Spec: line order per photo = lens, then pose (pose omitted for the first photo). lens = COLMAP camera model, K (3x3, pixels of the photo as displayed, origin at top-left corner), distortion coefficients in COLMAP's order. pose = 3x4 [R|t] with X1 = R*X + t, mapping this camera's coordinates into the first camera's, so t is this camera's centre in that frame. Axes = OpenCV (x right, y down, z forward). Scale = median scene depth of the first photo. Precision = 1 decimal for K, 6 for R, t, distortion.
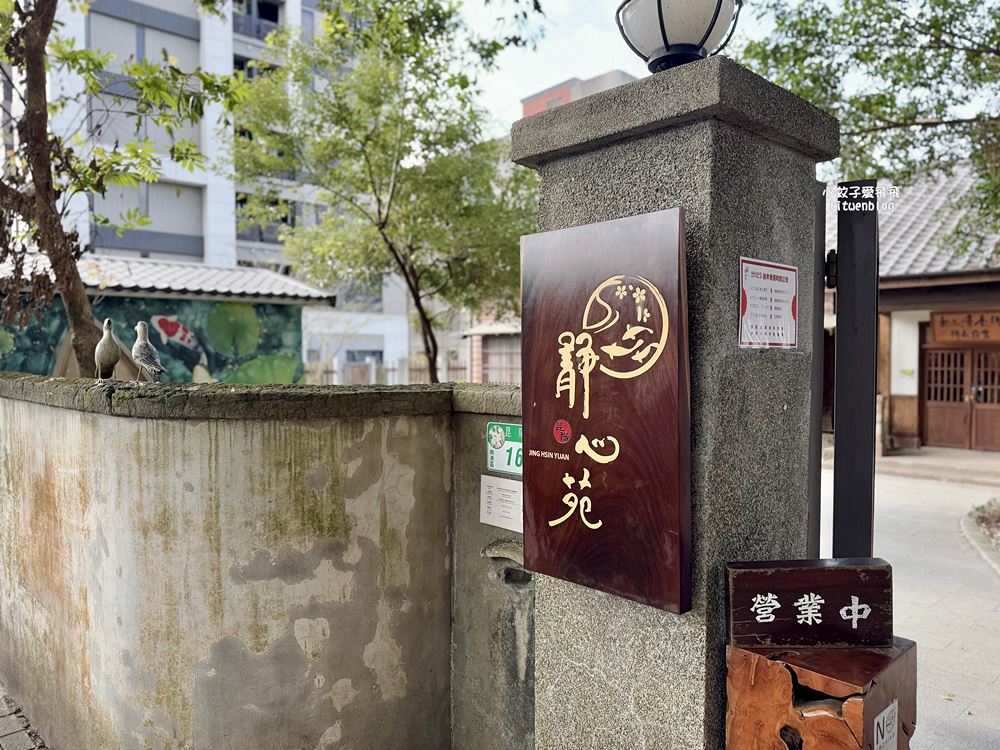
lens RADIAL K [[711.4, 0, 505.5], [0, 711.4, 375.2], [0, 0, 1]] dist [0.072558, -0.096151]
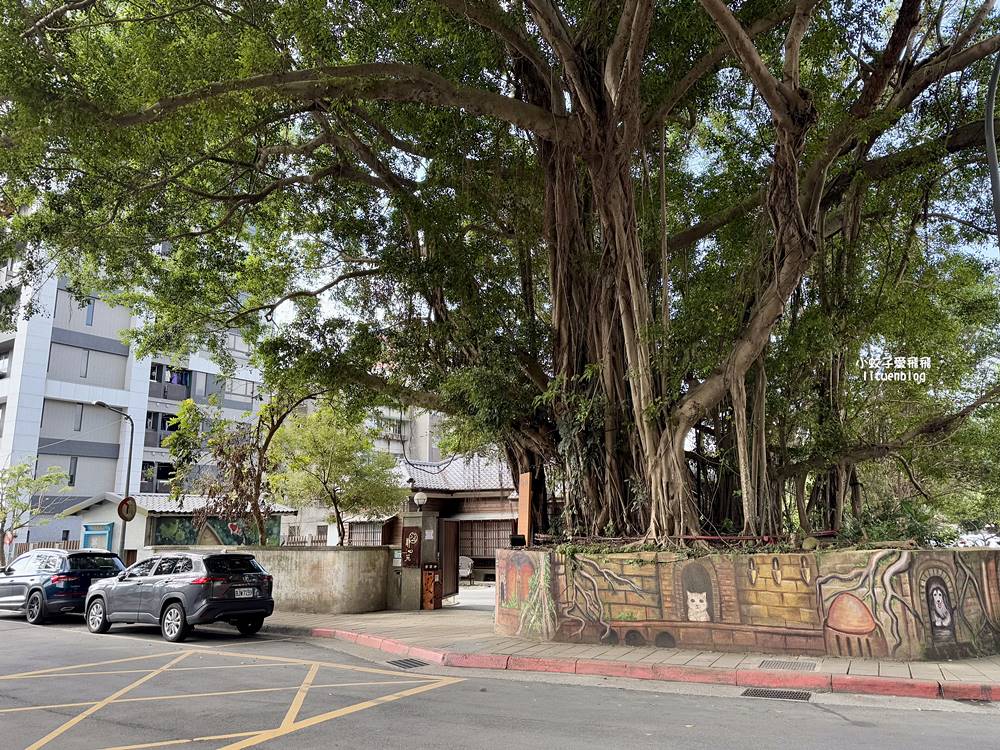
lens RADIAL K [[757.9, 0, 501.7], [0, 757.9, 341.4], [0, 0, 1]] dist [0.069769, -0.001693]
pose [[0.970925, 0.046688, 0.234785, -0.920723], [0.015648, 0.966321, -0.256865, 0.024483], [-0.238870, 0.253070, 0.937495, -7.276934]]
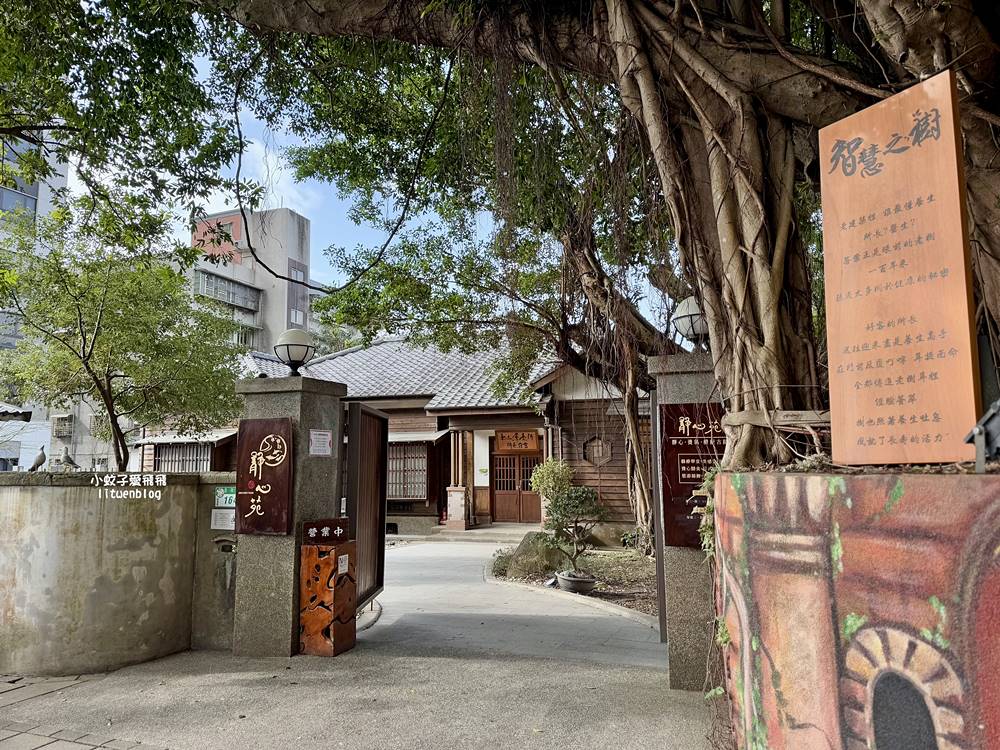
lens RADIAL K [[711.4, 0, 505.5], [0, 711.4, 375.2], [0, 0, 1]] dist [0.072558, -0.096151]
pose [[0.898533, 0.046601, 0.436424, -0.251349], [0.018281, 0.989511, -0.143296, 0.062993], [-0.438524, 0.136735, 0.888257, -1.870053]]
